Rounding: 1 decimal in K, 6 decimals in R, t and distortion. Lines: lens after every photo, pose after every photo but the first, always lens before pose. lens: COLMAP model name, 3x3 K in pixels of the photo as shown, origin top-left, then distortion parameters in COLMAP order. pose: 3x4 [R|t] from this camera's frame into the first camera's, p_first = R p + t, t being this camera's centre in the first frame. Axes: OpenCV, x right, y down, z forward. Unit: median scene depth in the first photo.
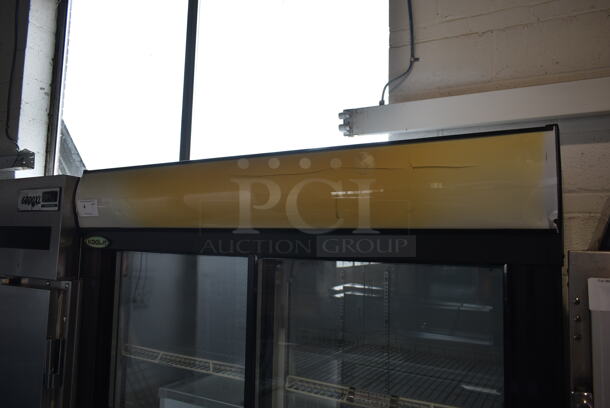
lens RADIAL K [[465.2, 0, 305.0], [0, 465.2, 204.0], [0, 0, 1]] dist [-0.018534, 0.008595]
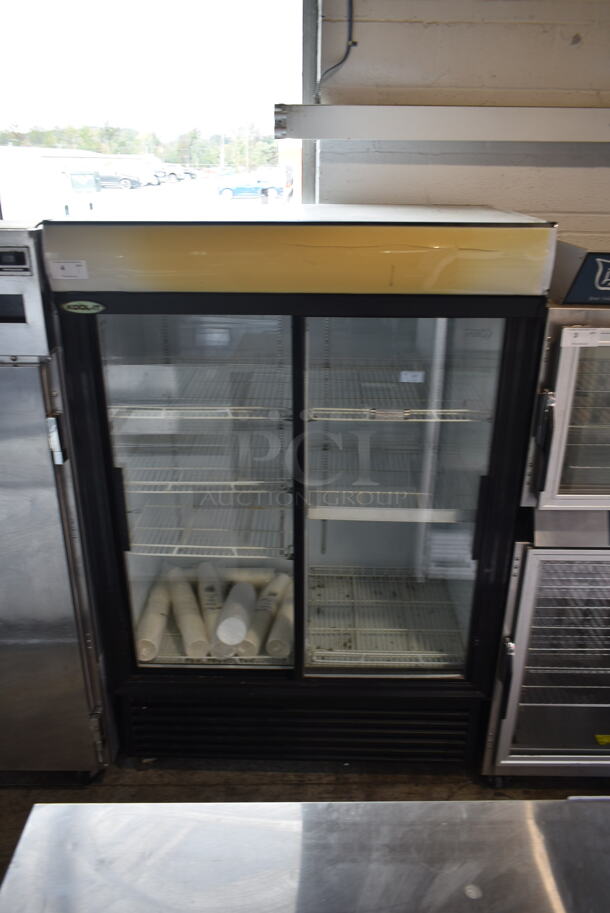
lens RADIAL K [[696.3, 0, 305.0], [0, 696.3, 456.5], [0, 0, 1]] dist [-0.018534, 0.008595]
pose [[0.874601, -0.205638, 0.439075, -0.614686], [-0.025887, 0.884503, 0.465816, -0.251264], [-0.484152, -0.418770, 0.768263, -0.290263]]
